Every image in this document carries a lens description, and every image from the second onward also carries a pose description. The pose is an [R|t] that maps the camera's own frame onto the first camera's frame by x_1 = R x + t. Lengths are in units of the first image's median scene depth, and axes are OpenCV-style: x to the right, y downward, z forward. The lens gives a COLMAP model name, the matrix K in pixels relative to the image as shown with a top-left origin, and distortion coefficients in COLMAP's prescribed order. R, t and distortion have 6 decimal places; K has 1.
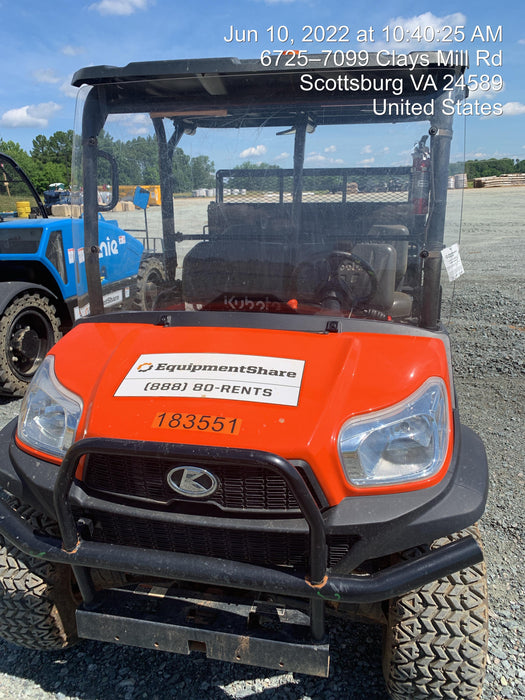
lens RADIAL K [[538.7, 0, 265.3], [0, 538.7, 329.0], [0, 0, 1]] dist [0.001083, -0.001159]
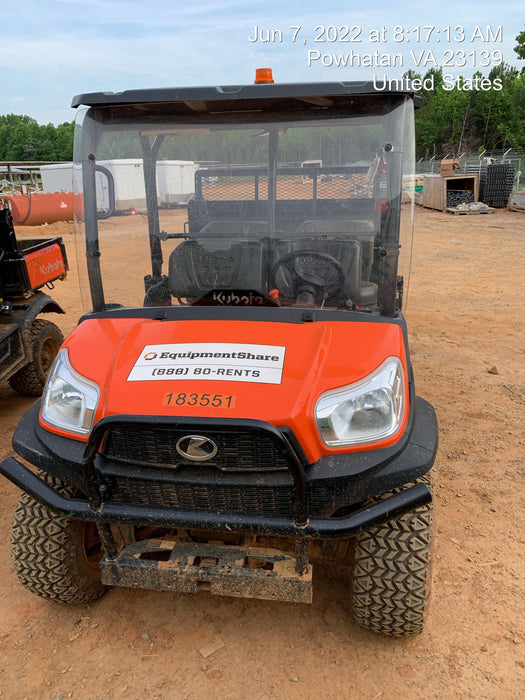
lens RADIAL K [[539.8, 0, 262.5], [0, 539.8, 350.0], [0, 0, 1]] dist [0.037975, 0.000543]
pose [[0.998568, -0.028935, 0.045001, -0.032821], [0.026021, 0.997607, 0.064062, -0.011863], [-0.046747, -0.062799, 0.996931, -0.195024]]
